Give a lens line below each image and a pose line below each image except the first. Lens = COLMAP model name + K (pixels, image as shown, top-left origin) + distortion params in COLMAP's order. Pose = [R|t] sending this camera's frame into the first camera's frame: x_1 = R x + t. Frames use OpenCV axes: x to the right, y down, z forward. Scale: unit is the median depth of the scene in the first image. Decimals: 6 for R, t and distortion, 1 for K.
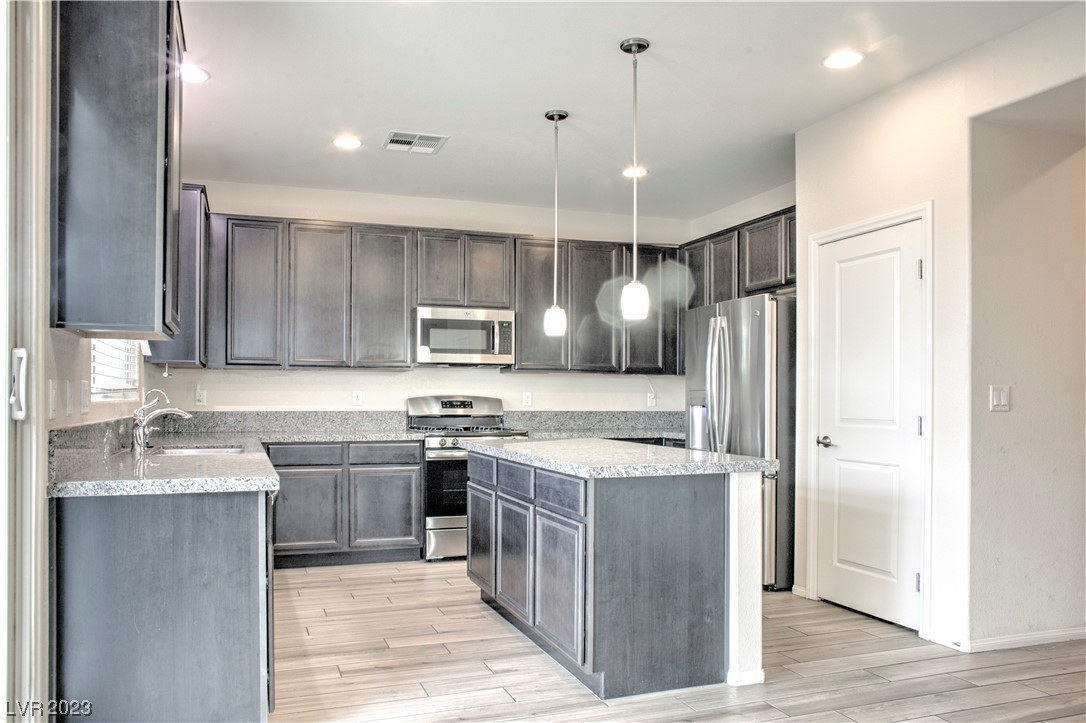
lens RADIAL K [[803.8, 0, 549.1], [0, 803.8, 403.4], [0, 0, 1]] dist [-0.059303, 0.049294]
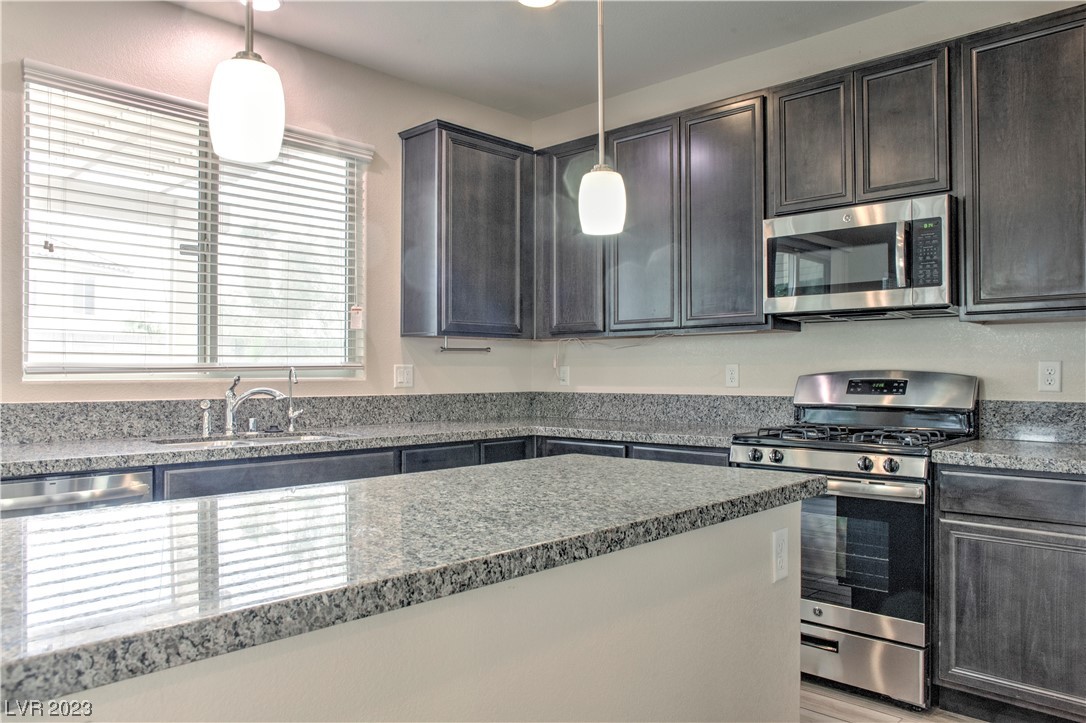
lens RADIAL K [[803.8, 0, 520.3], [0, 803.8, 361.9], [0, 0, 1]] dist [-0.059303, 0.049294]
pose [[0.427630, -0.016825, -0.903797, 0.278832], [-0.000984, 0.999818, -0.019078, -0.005262], [0.903953, 0.009048, 0.427535, 0.574411]]
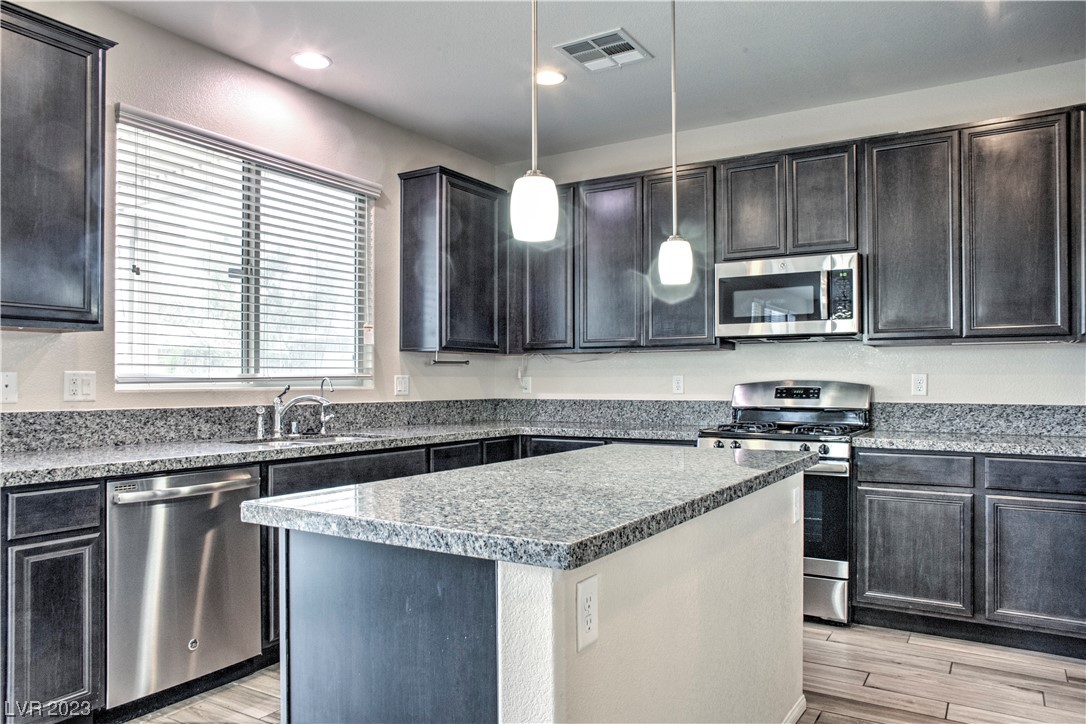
lens RADIAL K [[803.8, 0, 507.5], [0, 803.8, 374.5], [0, 0, 1]] dist [-0.059303, 0.049294]
pose [[0.603487, -0.012328, -0.797277, 0.309680], [0.000552, 0.999887, -0.015043, -0.004759], [0.797372, 0.008638, 0.603426, 0.377628]]
